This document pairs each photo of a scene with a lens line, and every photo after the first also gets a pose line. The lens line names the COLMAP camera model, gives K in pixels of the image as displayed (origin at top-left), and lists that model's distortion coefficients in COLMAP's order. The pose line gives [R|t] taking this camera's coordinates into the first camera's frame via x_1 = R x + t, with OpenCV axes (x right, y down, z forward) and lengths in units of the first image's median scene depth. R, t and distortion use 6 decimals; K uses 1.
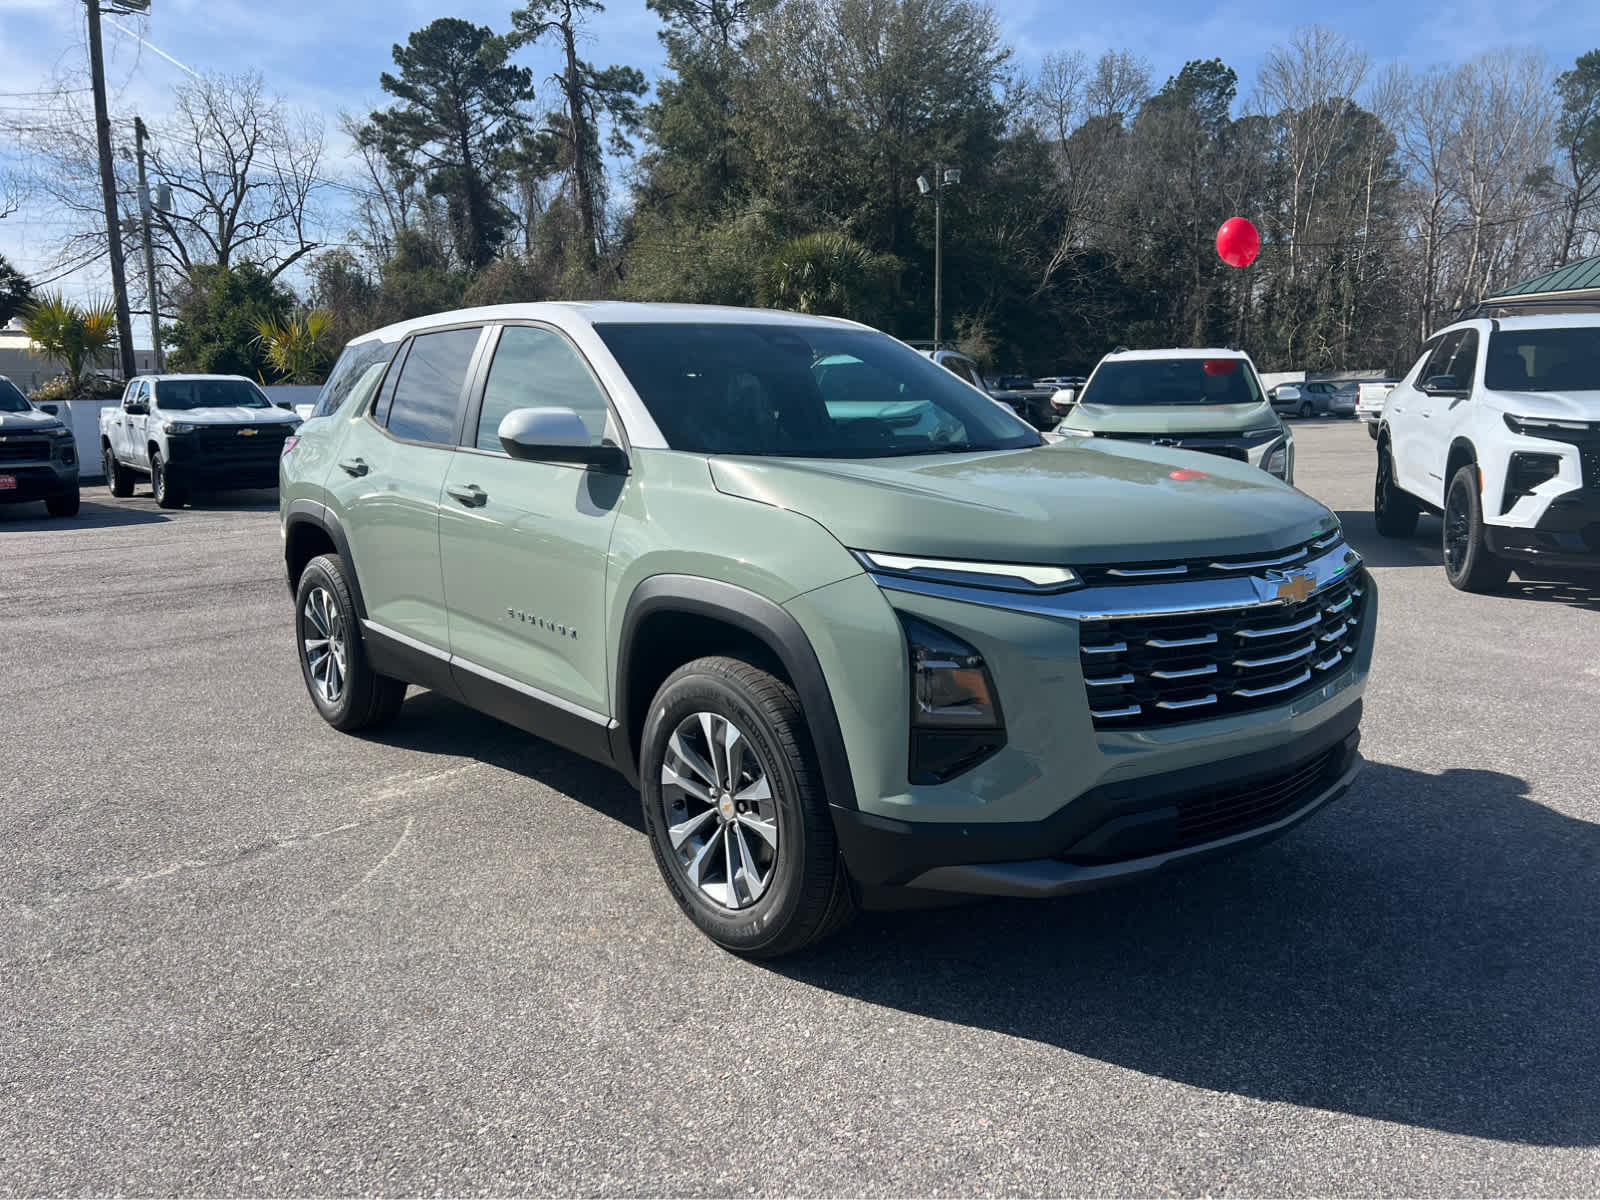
lens RADIAL K [[1249.4, 0, 749.2], [0, 1249.4, 607.0], [0, 0, 1]] dist [0.052477, -0.022262]
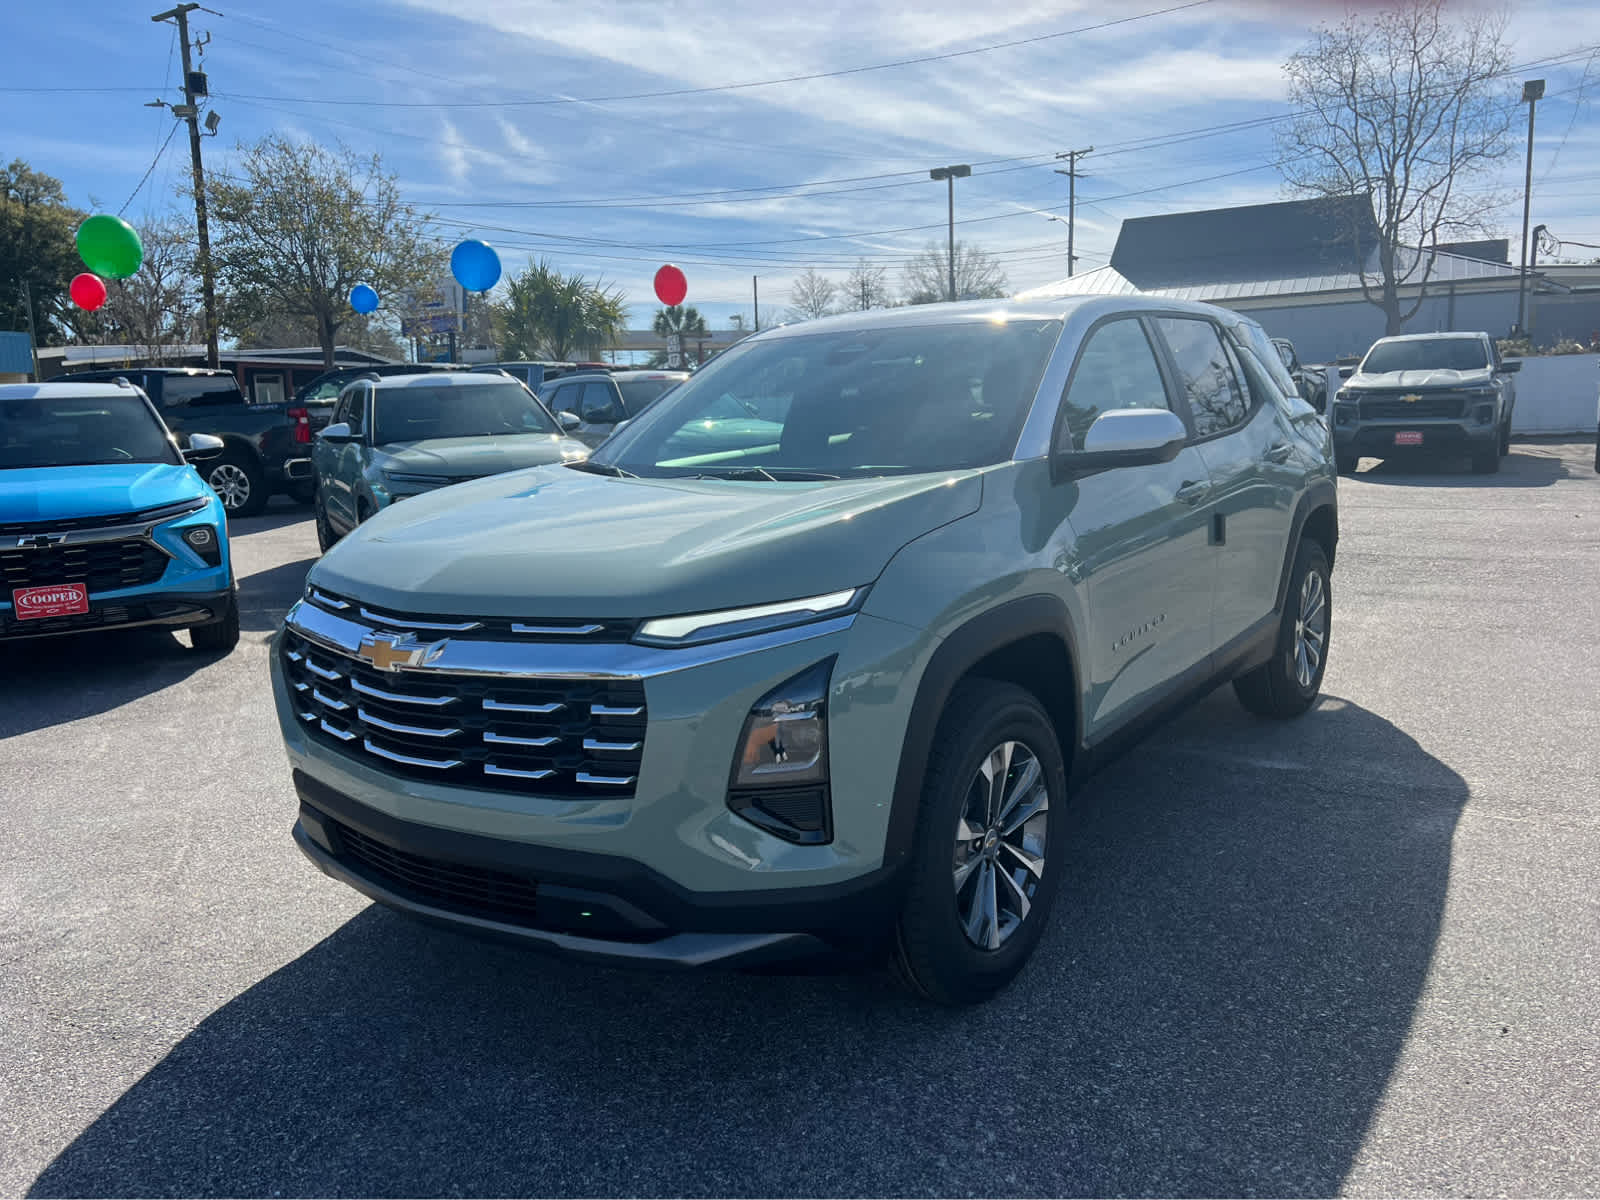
lens RADIAL K [[1220.6, 0, 789.2], [0, 1220.6, 598.5], [0, 0, 1]] dist [0.047948, -0.057697]
pose [[0.225969, 0.165976, -0.959891, 1.388735], [-0.120114, 0.982606, 0.141627, -0.216243], [0.966701, 0.083293, 0.241975, 1.104507]]
